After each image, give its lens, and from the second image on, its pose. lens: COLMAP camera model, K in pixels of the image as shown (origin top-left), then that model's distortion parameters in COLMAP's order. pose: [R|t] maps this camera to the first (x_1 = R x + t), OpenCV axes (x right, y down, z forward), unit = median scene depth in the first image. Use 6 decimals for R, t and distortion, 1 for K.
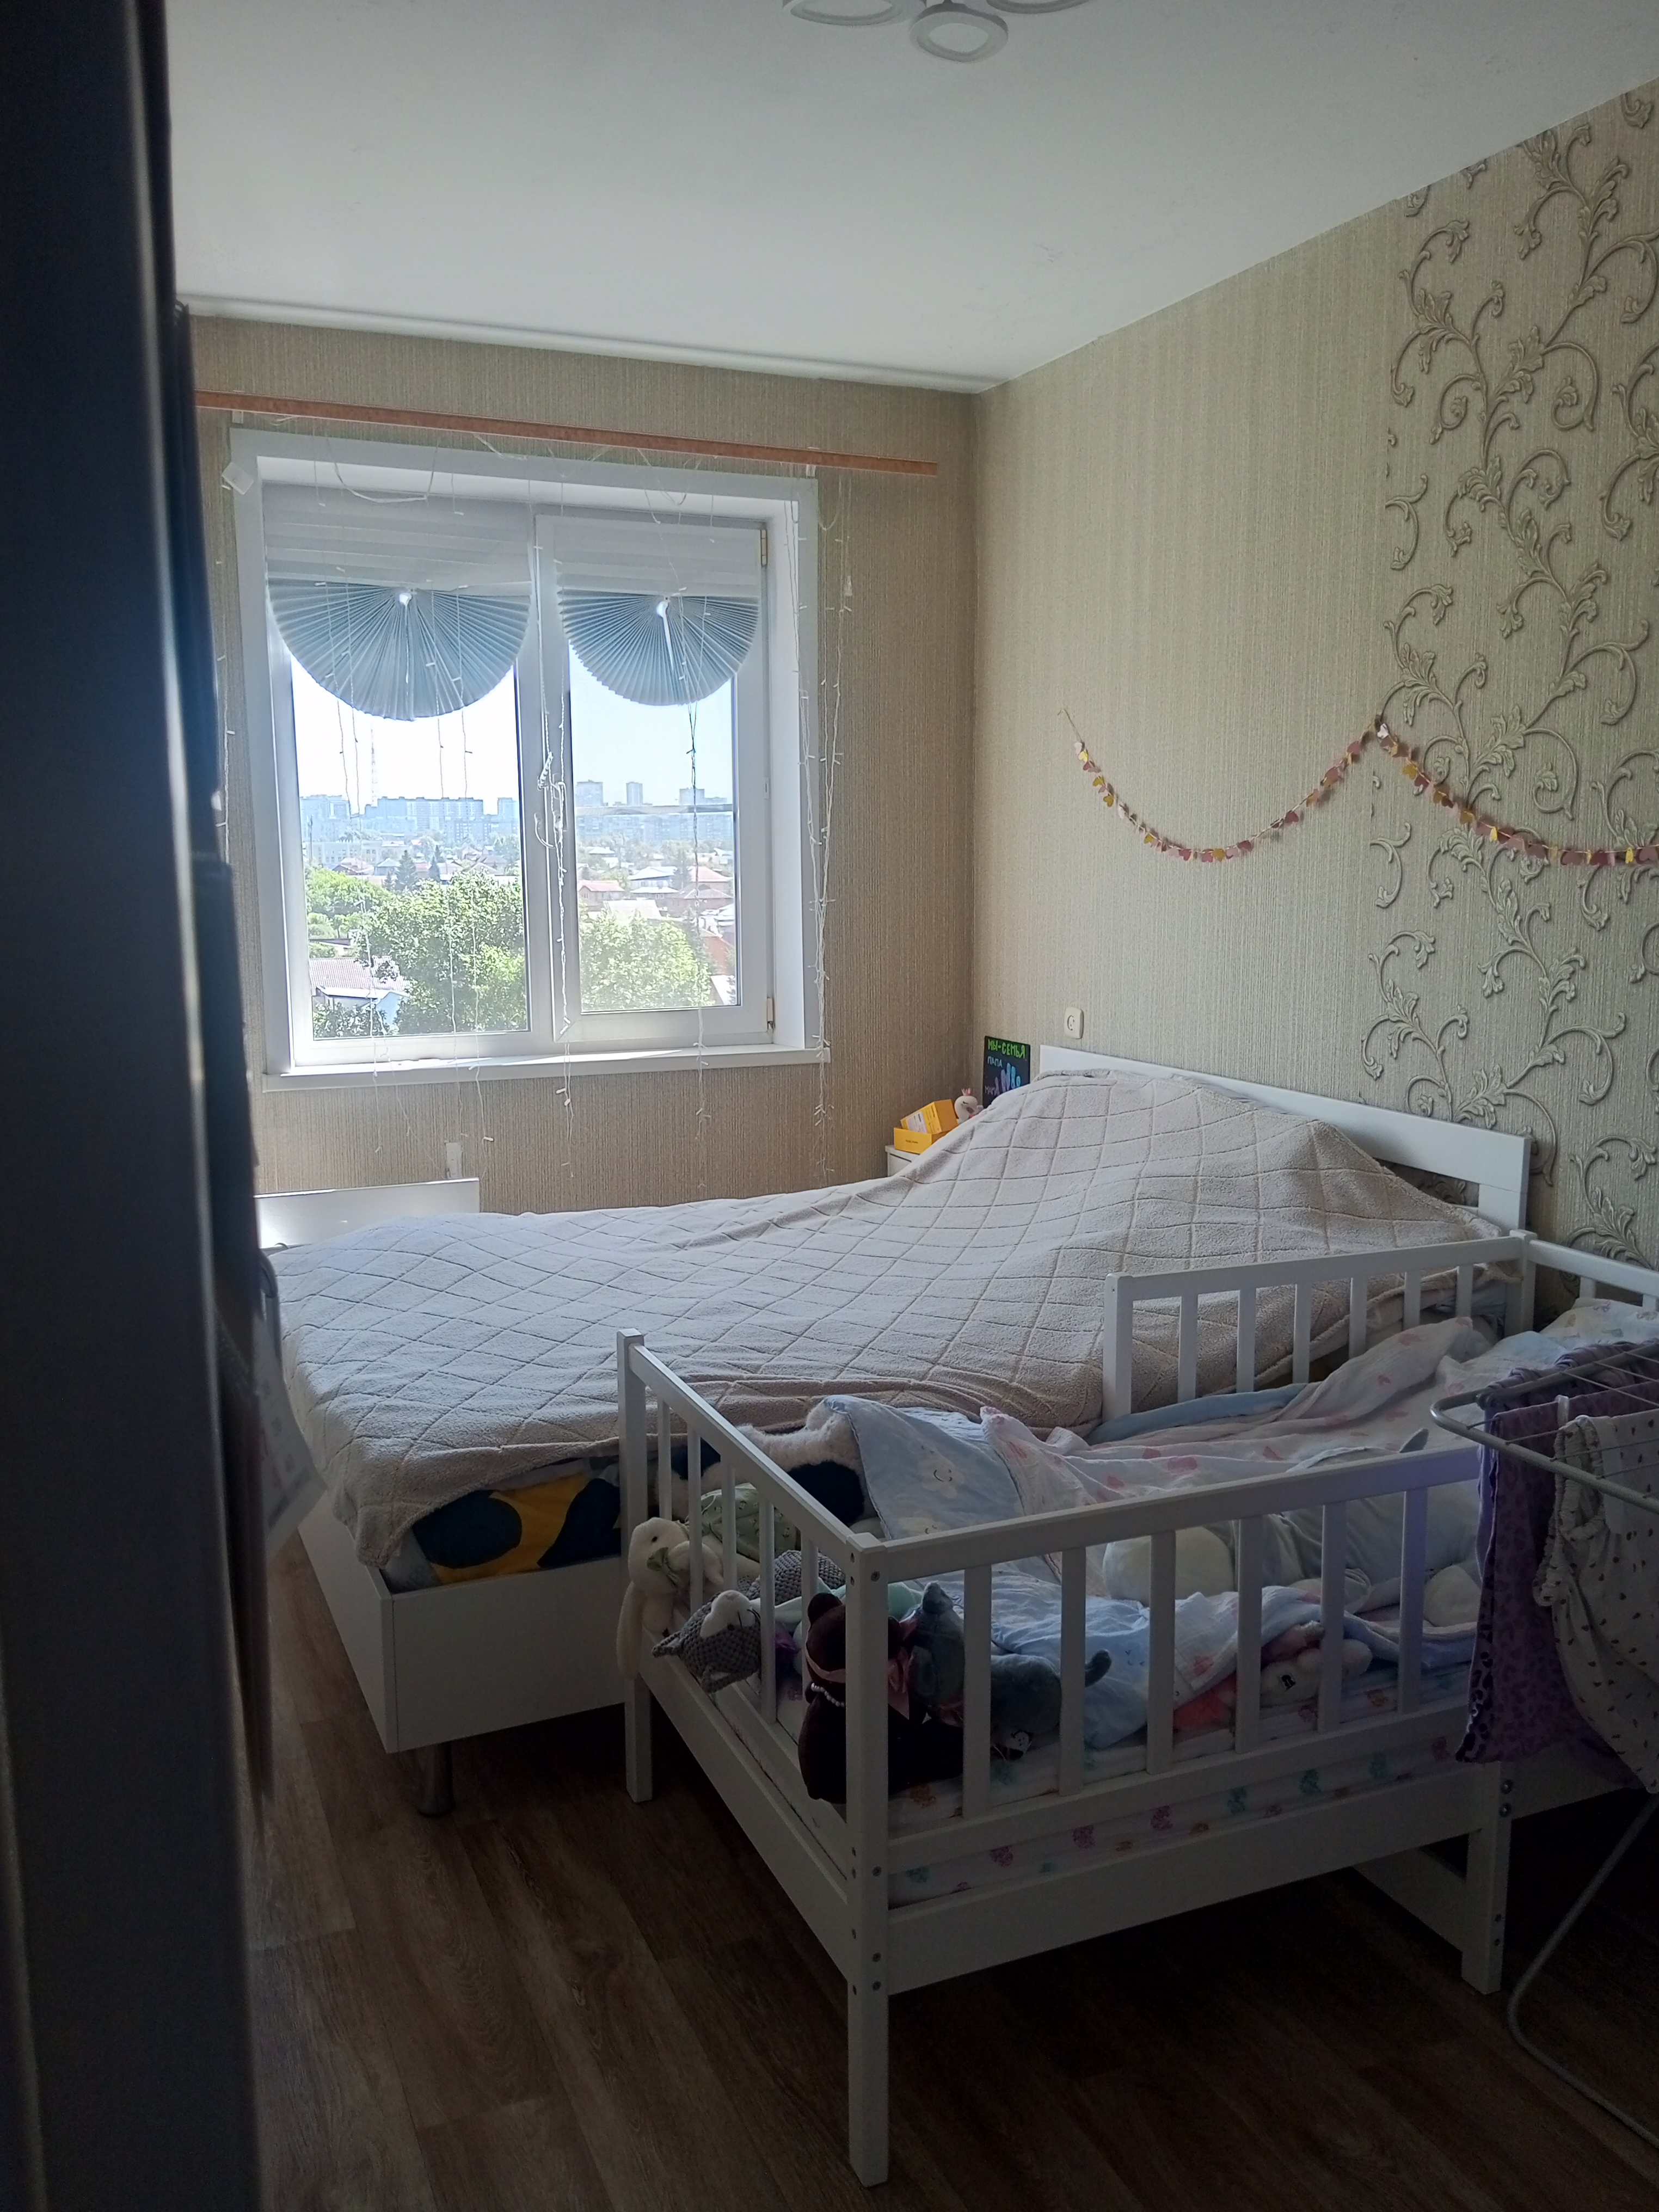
lens RADIAL K [[1769.0, 0, 835.5], [0, 1769.0, 1115.8], [0, 0, 1]] dist [0.068700, -0.105667]
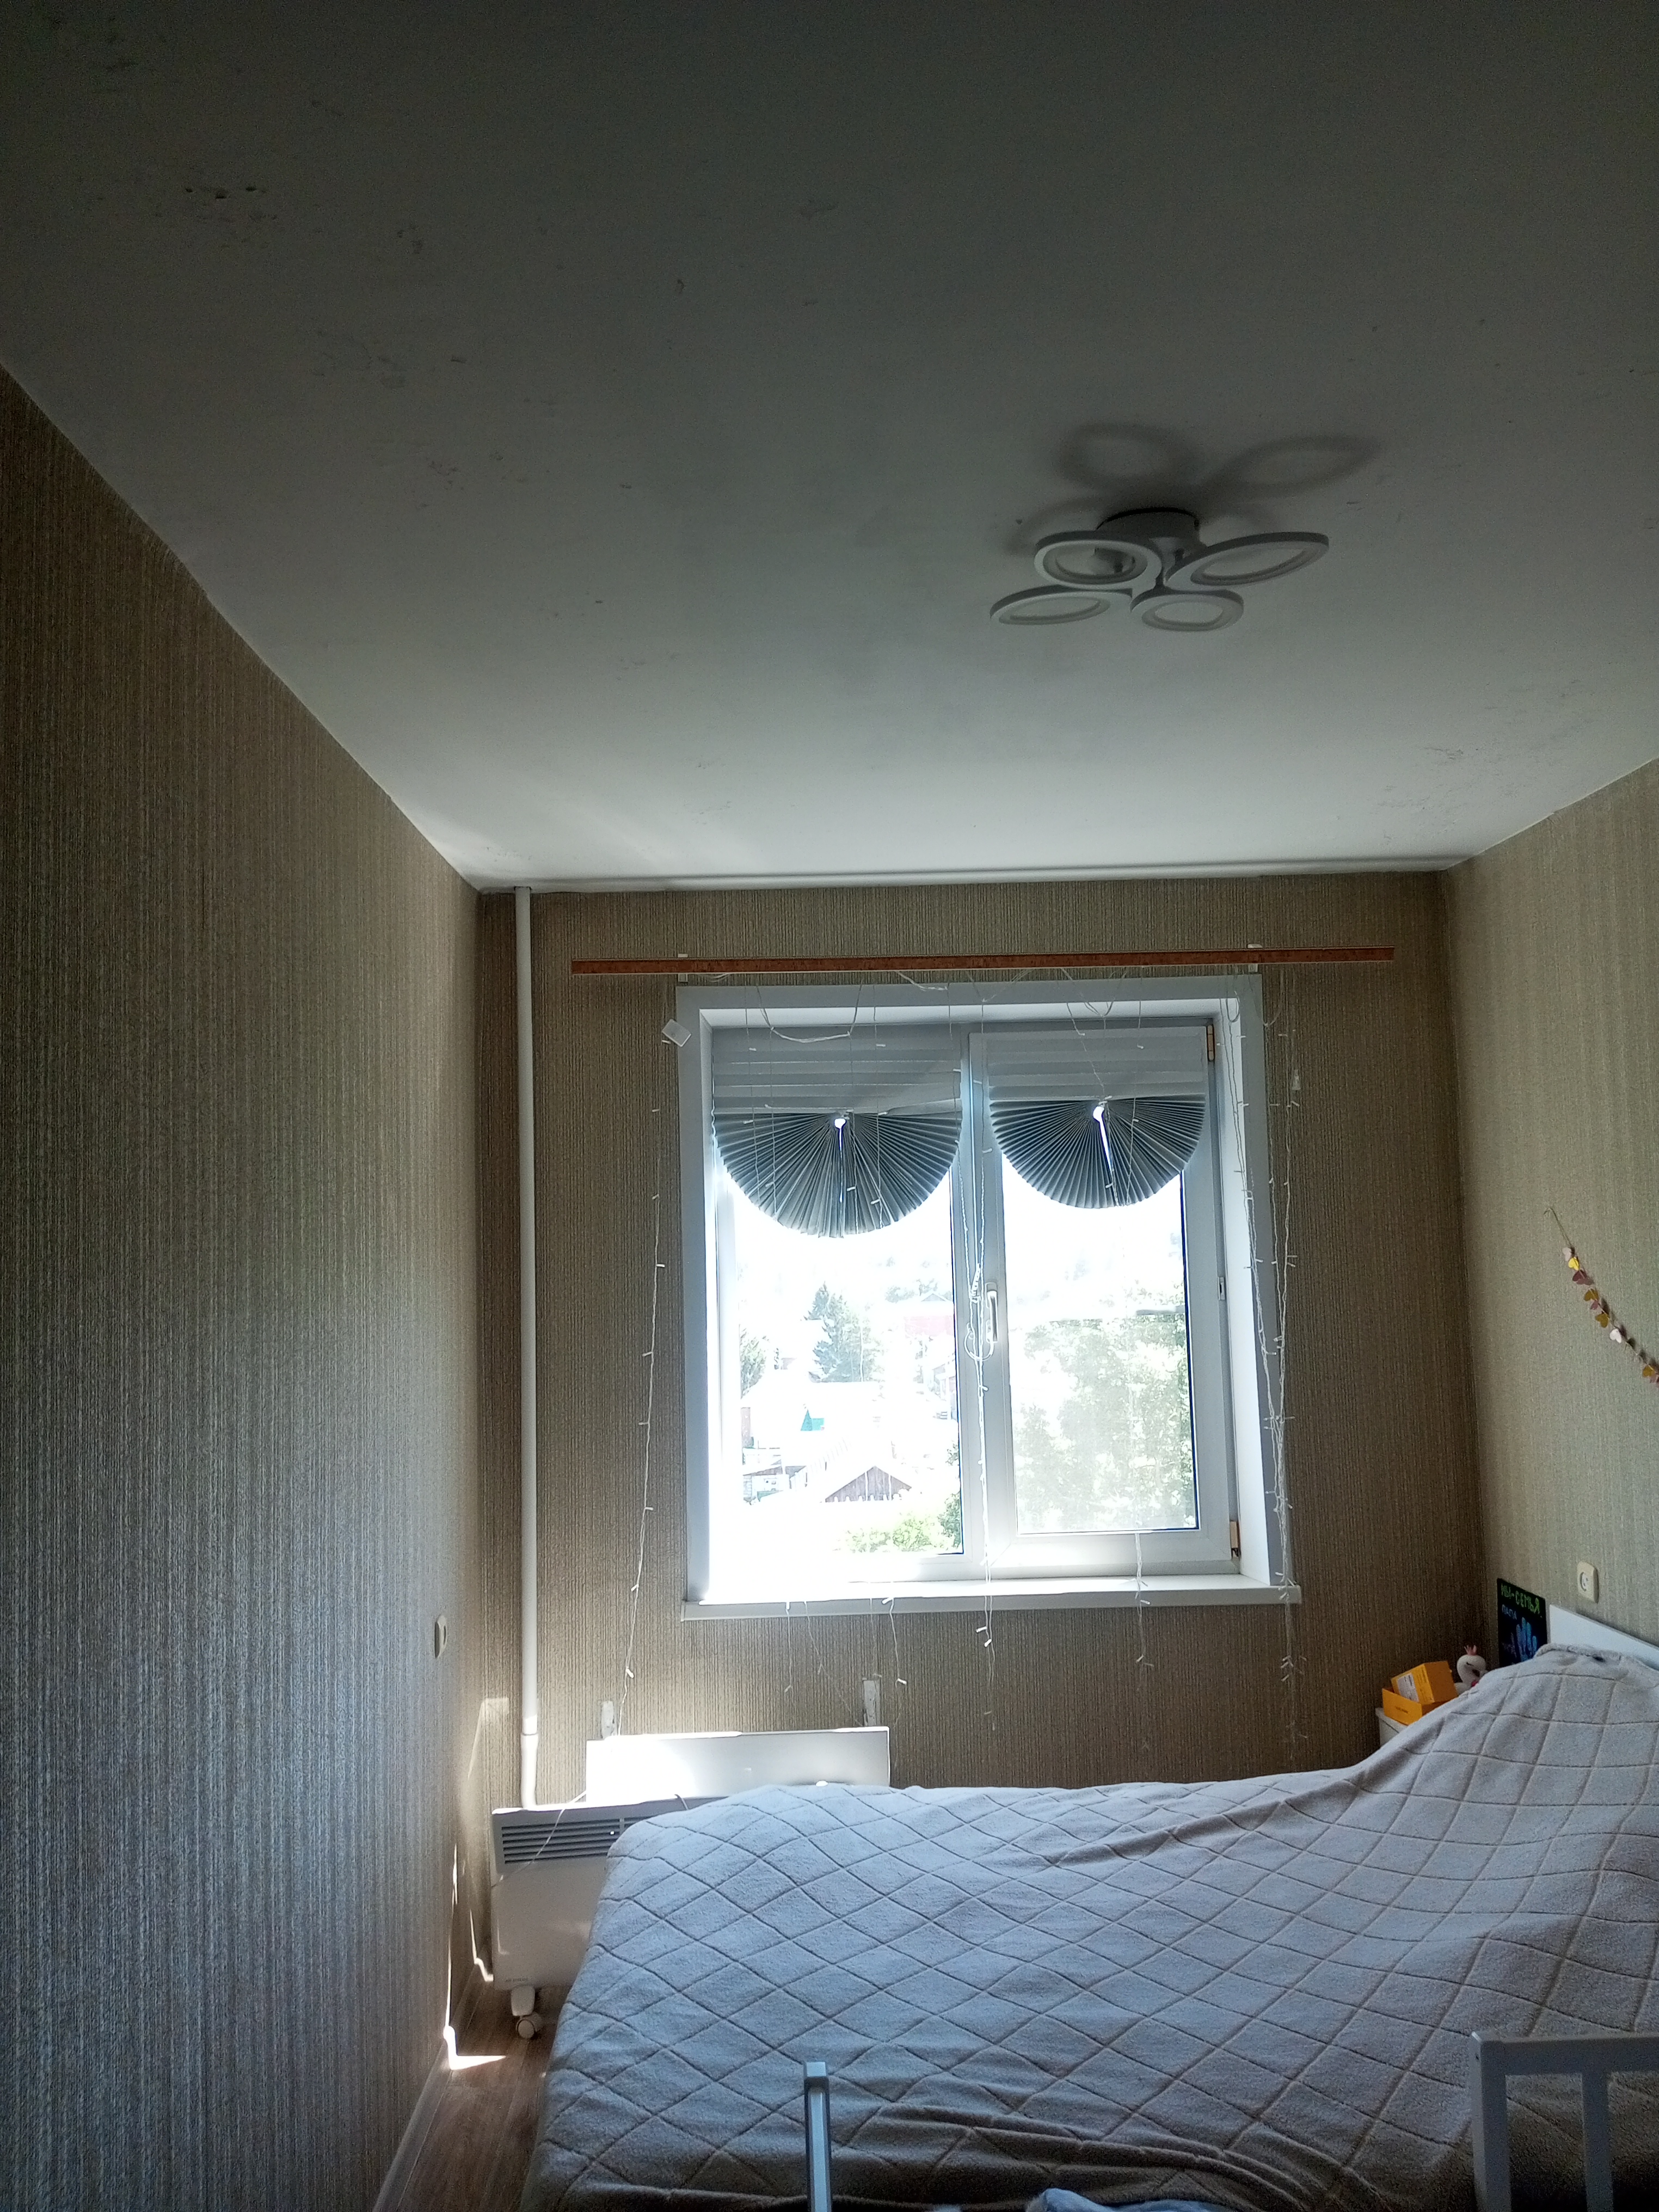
lens RADIAL K [[1769.0, 0, 829.2], [0, 1769.0, 1088.5], [0, 0, 1]] dist [0.068700, -0.105667]
pose [[0.927545, -0.050653, -0.370264, 0.134860], [-0.034870, 0.974719, -0.220698, -0.085553], [0.372082, 0.217618, 0.902329, 0.072640]]
